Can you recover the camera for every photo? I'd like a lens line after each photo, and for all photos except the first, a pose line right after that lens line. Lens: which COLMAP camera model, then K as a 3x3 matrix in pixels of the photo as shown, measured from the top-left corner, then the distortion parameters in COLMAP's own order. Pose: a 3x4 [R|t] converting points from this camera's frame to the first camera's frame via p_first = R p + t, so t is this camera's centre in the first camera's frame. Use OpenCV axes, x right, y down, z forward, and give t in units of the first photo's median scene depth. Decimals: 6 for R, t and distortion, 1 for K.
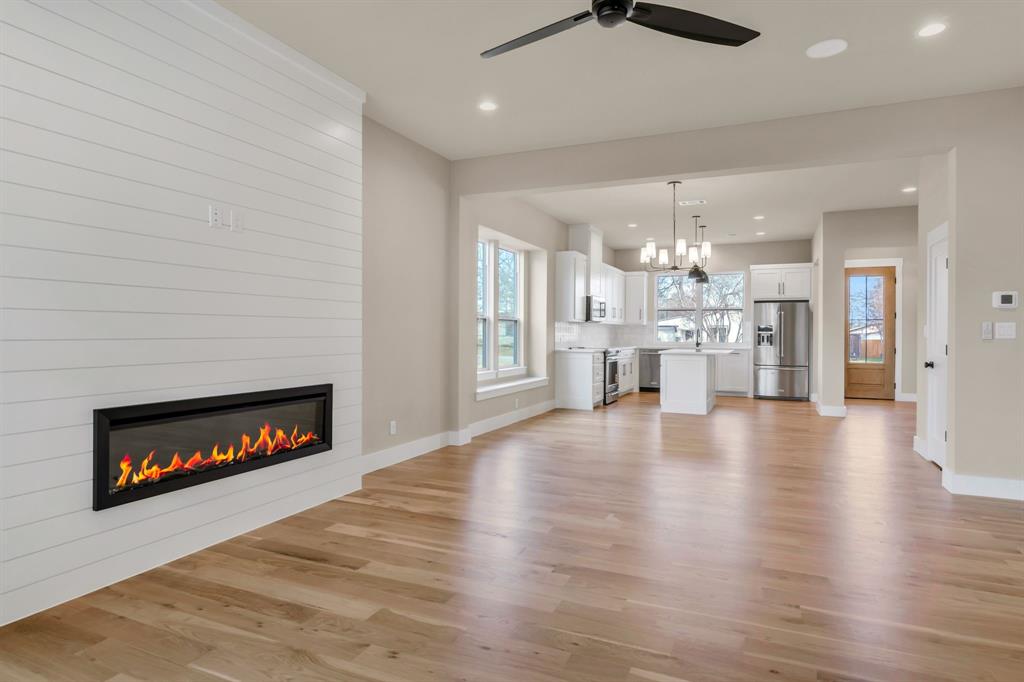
lens RADIAL K [[580.4, 0, 523.9], [0, 580.4, 352.9], [0, 0, 1]] dist [-0.000721, -0.000116]
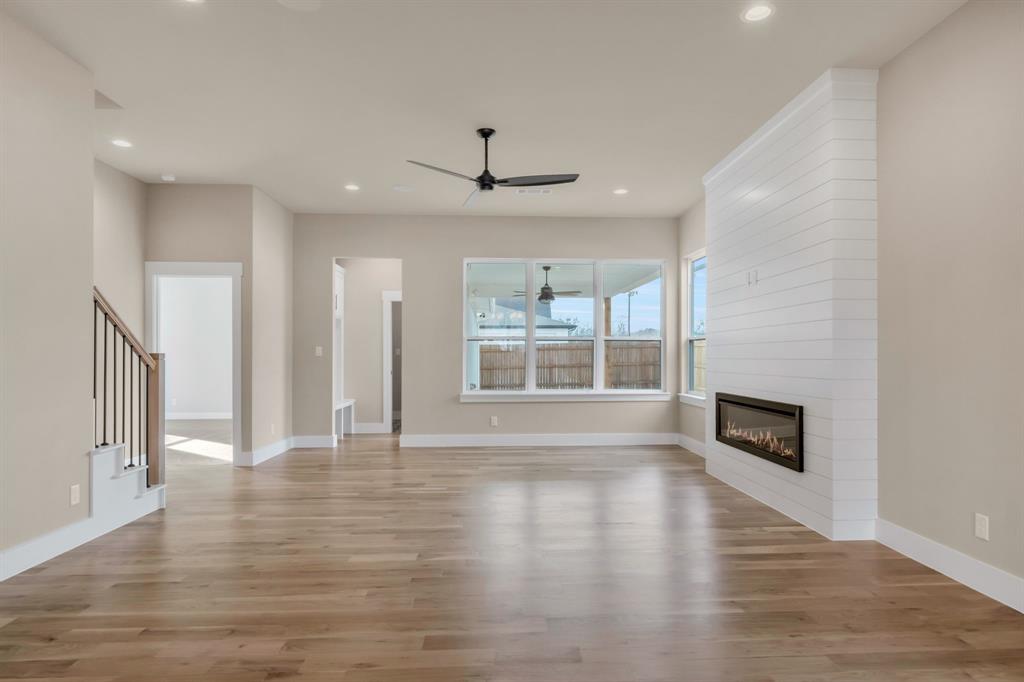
lens RADIAL K [[580.4, 0, 523.9], [0, 580.4, 352.9], [0, 0, 1]] dist [-0.000721, -0.000116]
pose [[-0.898960, -0.001565, -0.438028, 0.570447], [-0.013389, 0.999625, 0.023906, -0.062680], [0.437826, 0.027356, -0.898644, 1.780641]]
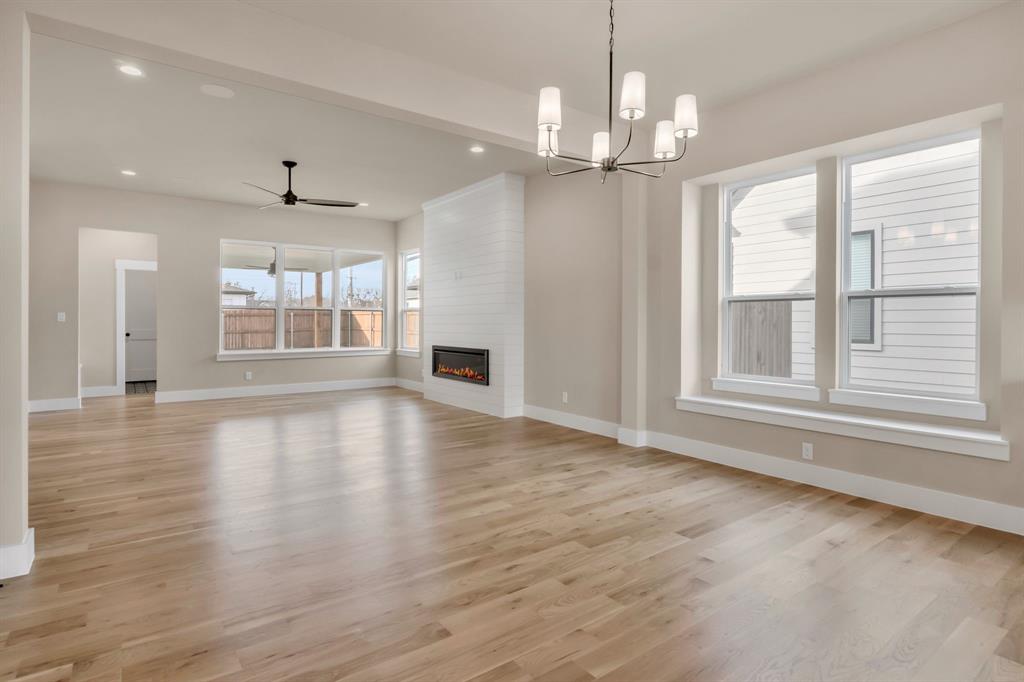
lens RADIAL K [[548.9, 0, 536.8], [0, 548.9, 322.6], [0, 0, 1]] dist [0.000496, -0.000037]
pose [[-0.487143, 0.000567, -0.873322, 1.157525], [-0.028849, 0.999444, 0.016741, -0.072221], [0.872845, 0.033349, -0.486856, 2.077577]]
